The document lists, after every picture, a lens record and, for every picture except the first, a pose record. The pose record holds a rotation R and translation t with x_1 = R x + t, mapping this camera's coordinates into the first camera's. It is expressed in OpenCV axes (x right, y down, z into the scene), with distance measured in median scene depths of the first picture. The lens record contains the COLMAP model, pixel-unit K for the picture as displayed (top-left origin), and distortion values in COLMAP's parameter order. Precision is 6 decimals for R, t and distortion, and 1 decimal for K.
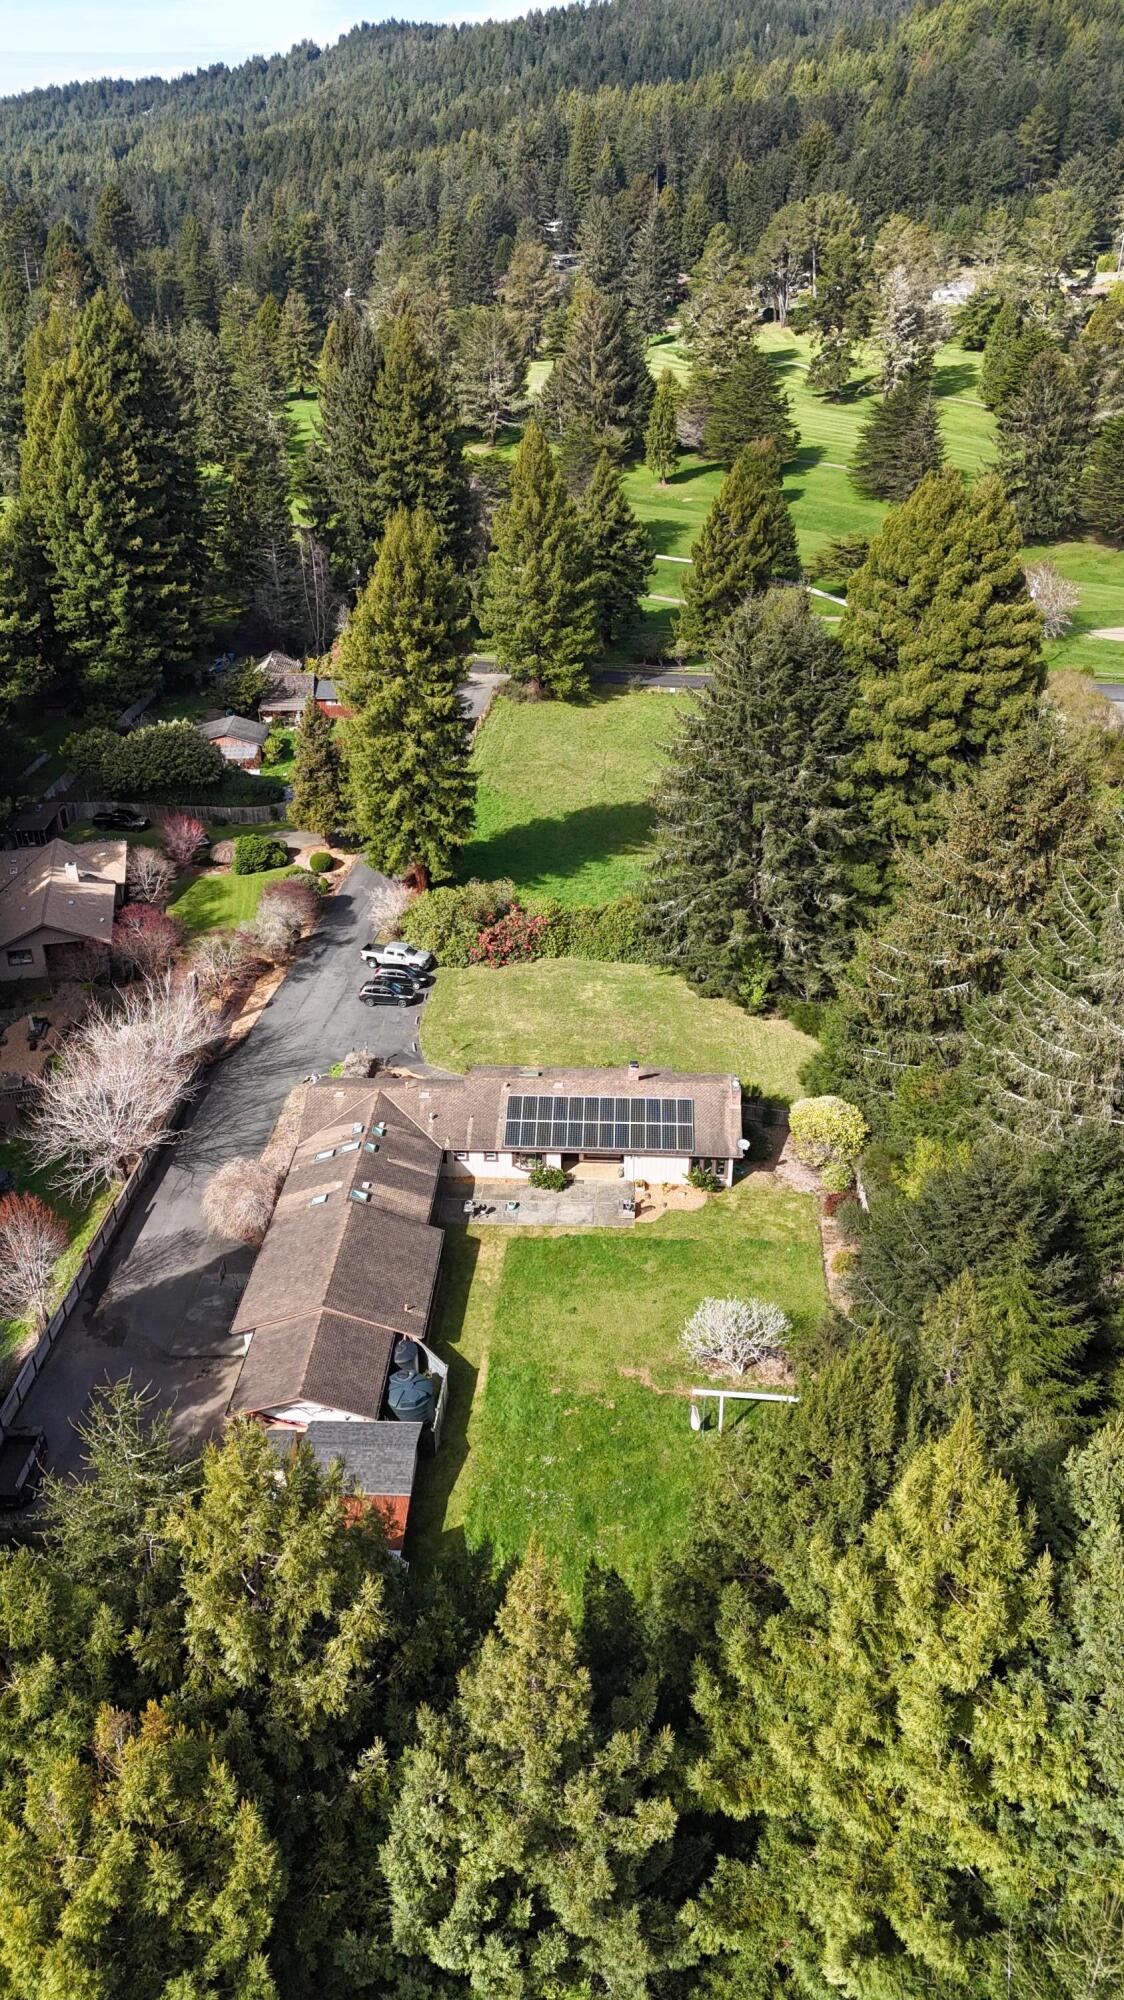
lens RADIAL K [[1427.6, 0, 547.9], [0, 1427.6, 1003.4], [0, 0, 1]] dist [0.061698, -0.048700]
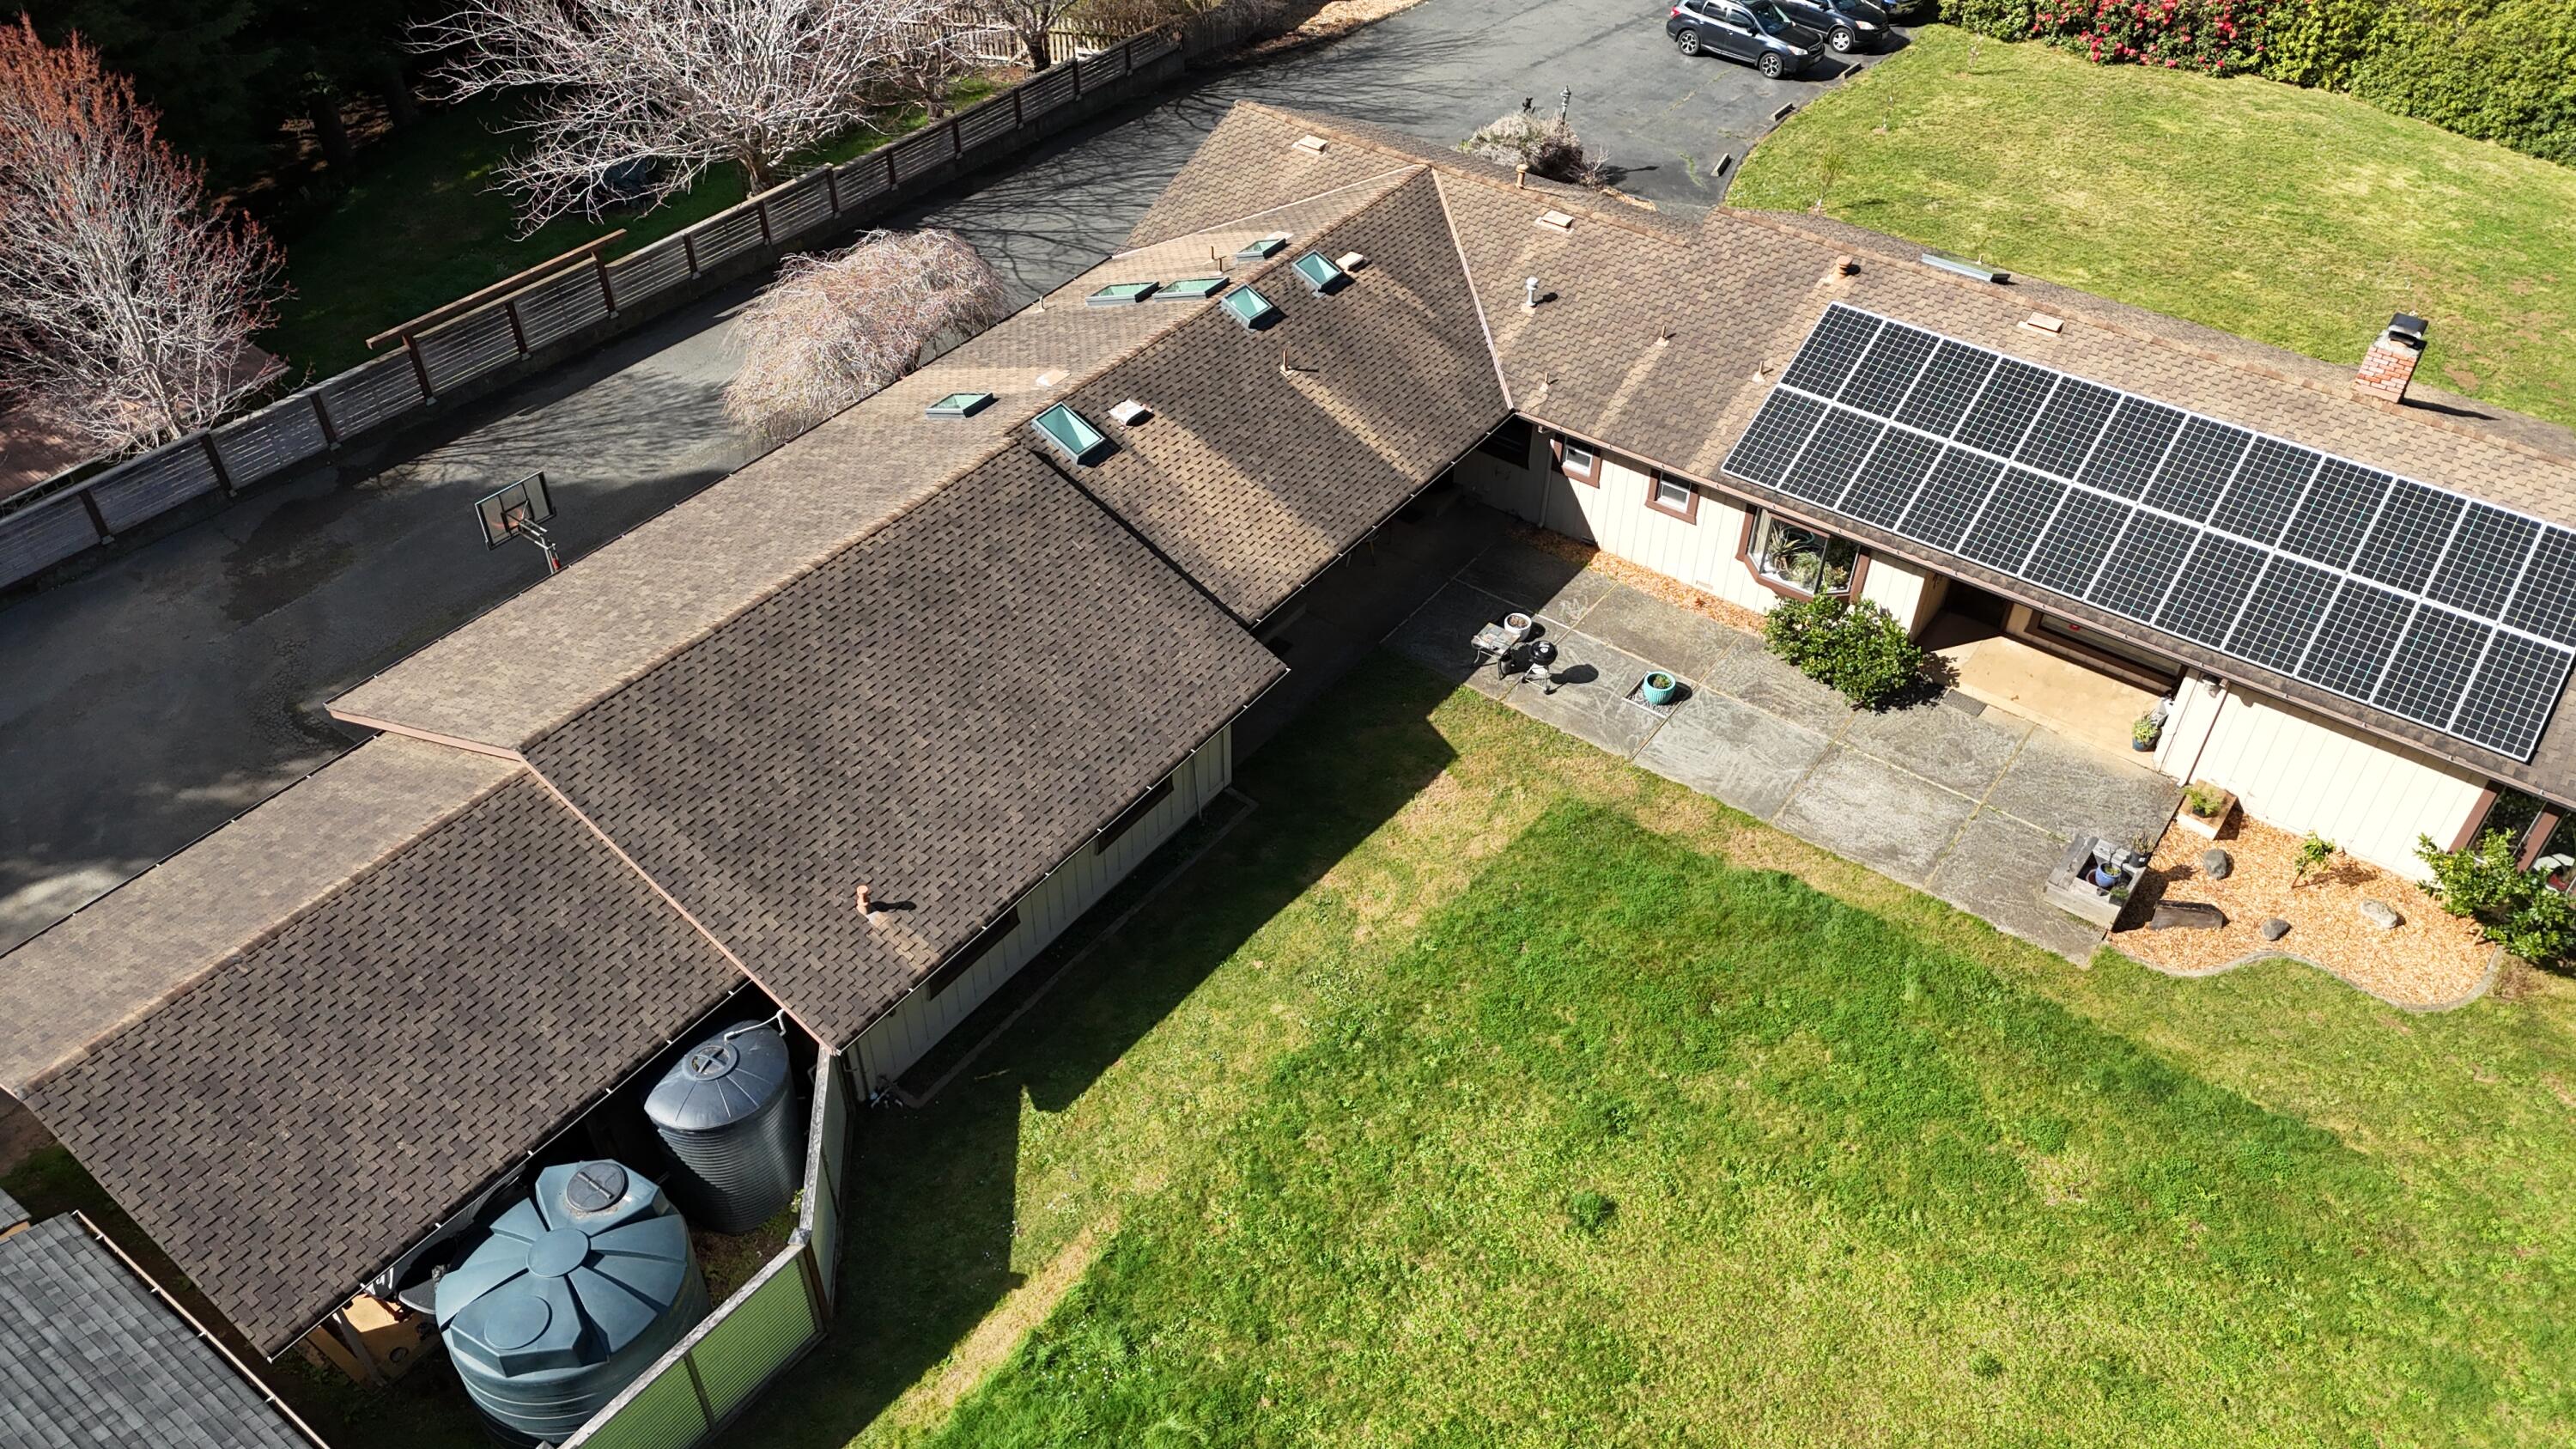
lens RADIAL K [[1839.1, 0, 1273.4], [0, 1839.1, 721.6], [0, 0, 1]] dist [0.061698, -0.048700]
pose [[0.830283, 0.377326, -0.410188, 0.056974], [-0.281960, 0.919217, 0.274845, 0.071870], [0.480758, -0.112543, 0.869601, 0.655027]]
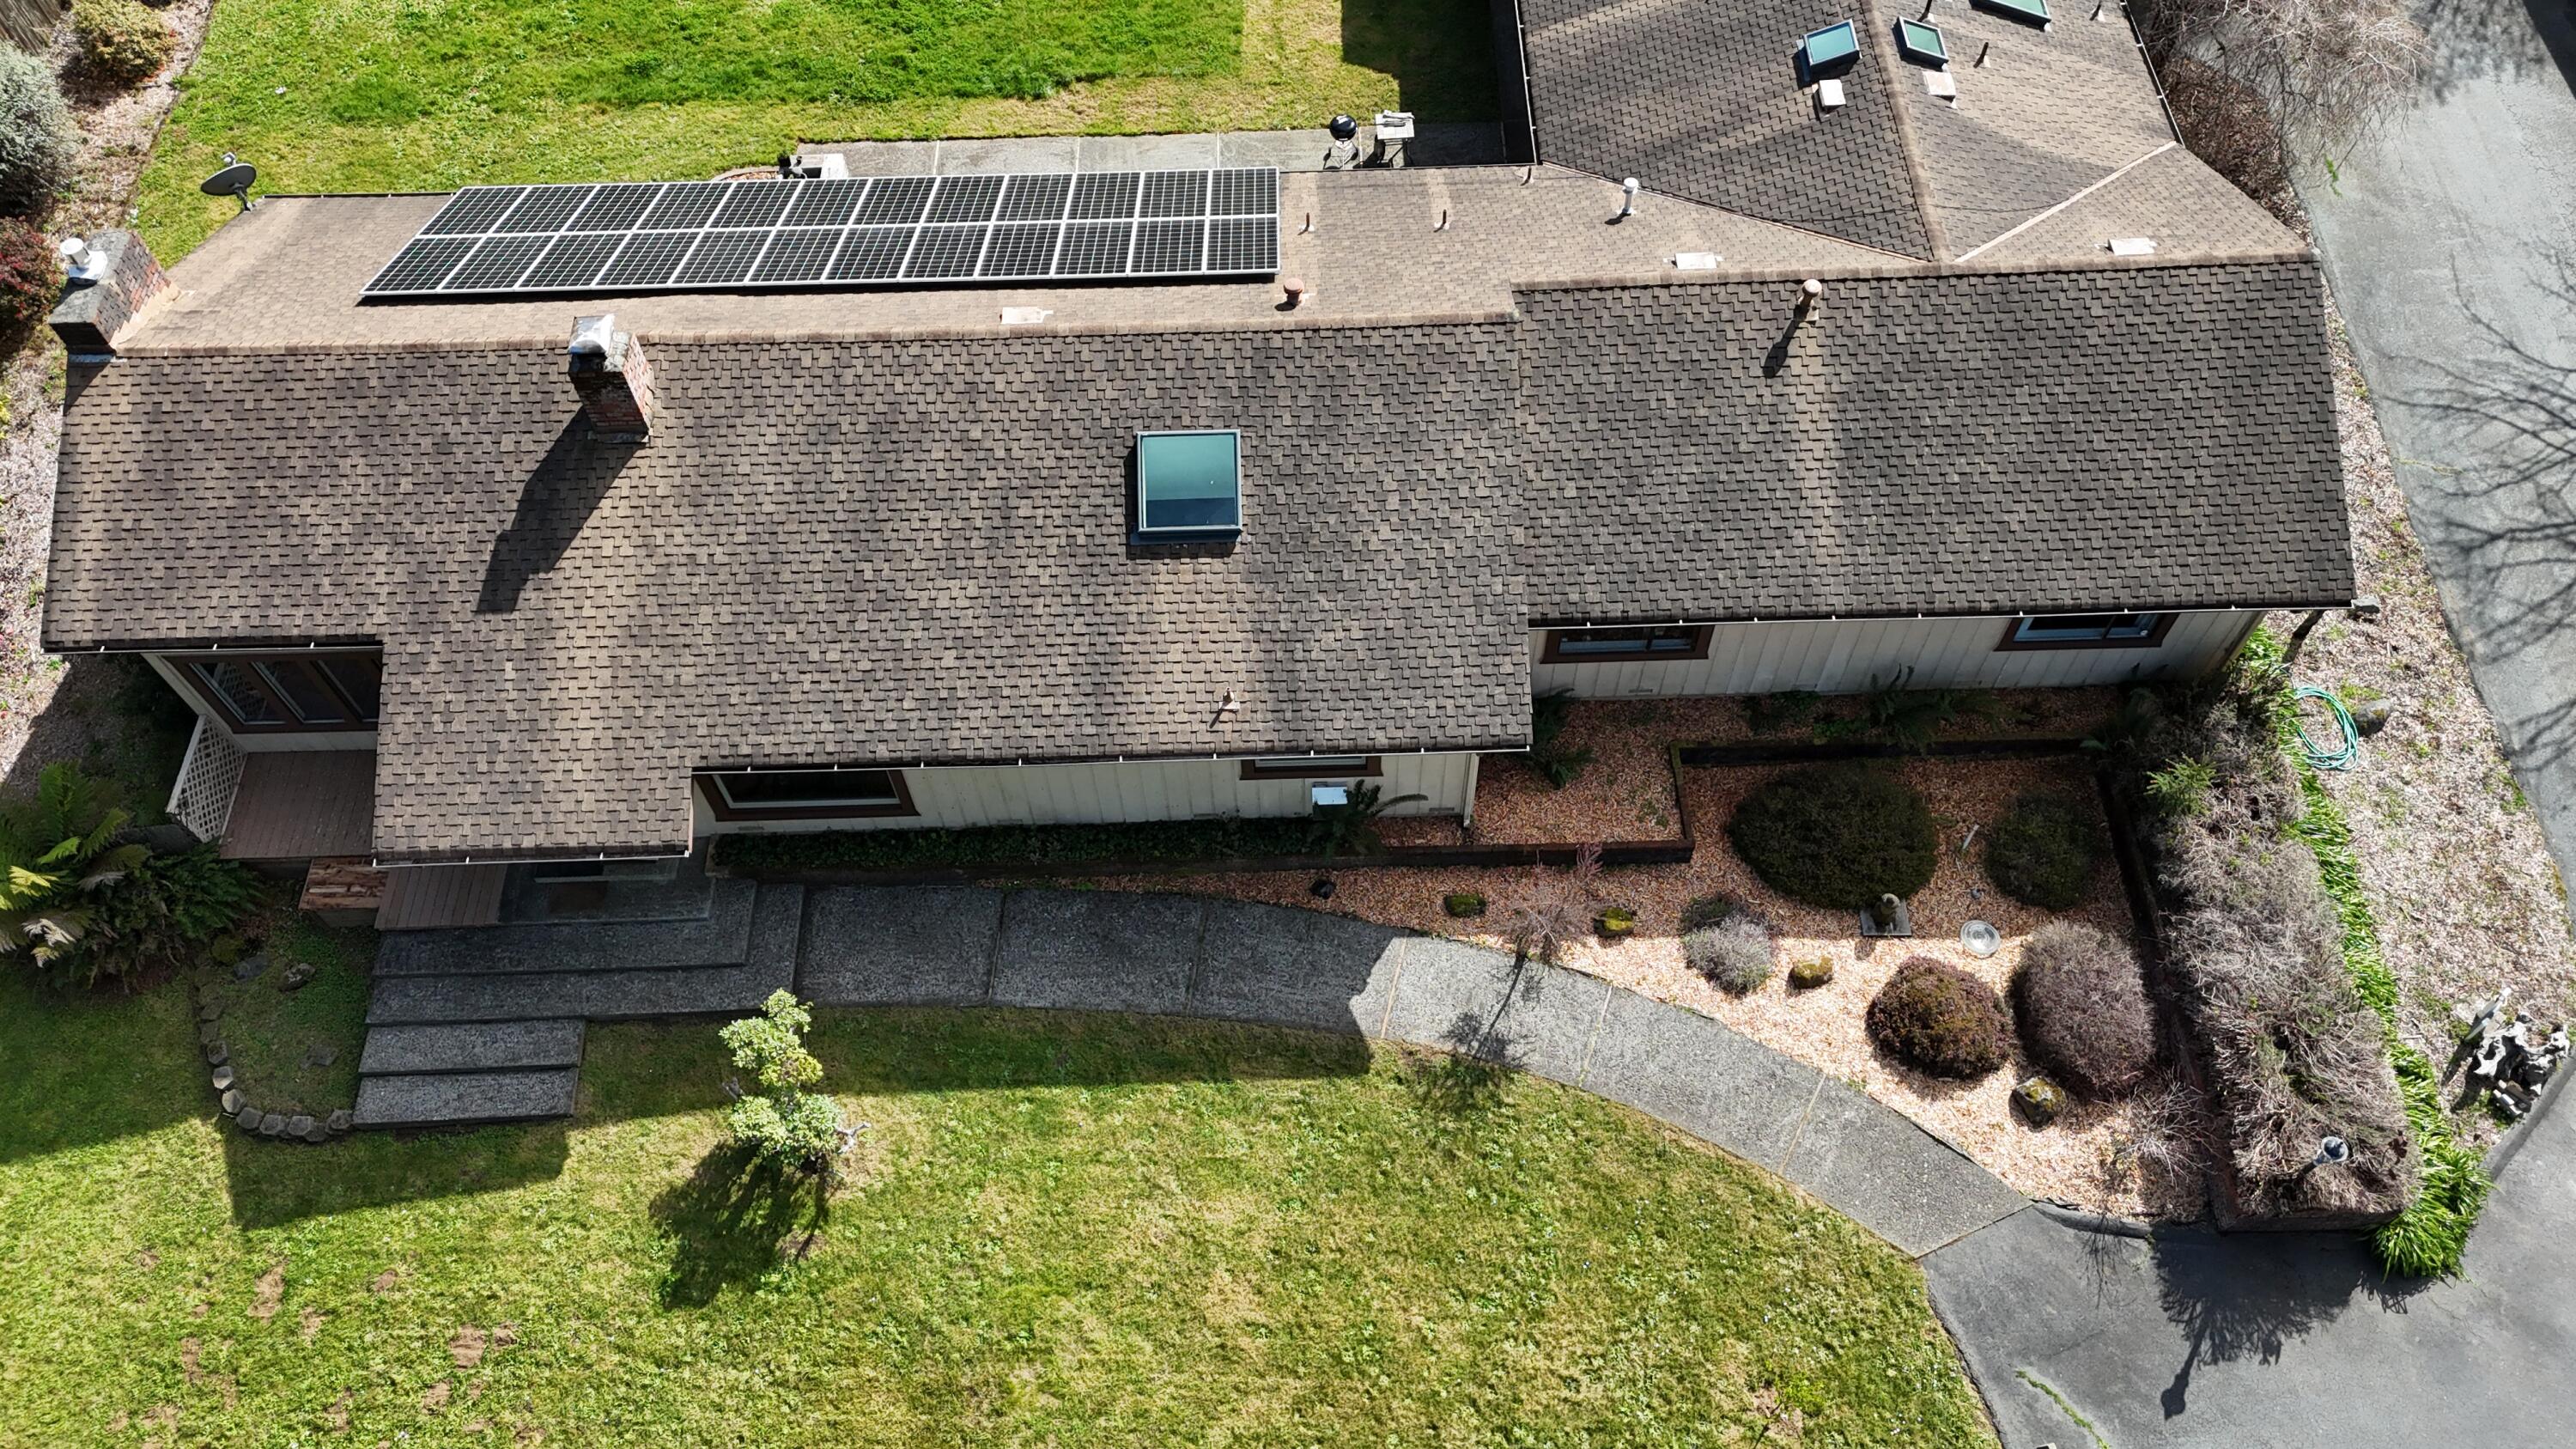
lens RADIAL K [[1839.1, 0, 1279.9], [0, 1839.1, 725.1], [0, 0, 1]] dist [0.061698, -0.048700]
pose [[-0.994916, 0.093331, -0.037838, -0.007122], [-0.034213, 0.040133, 0.998608, -0.196519], [0.094720, 0.994826, -0.036736, 1.088456]]
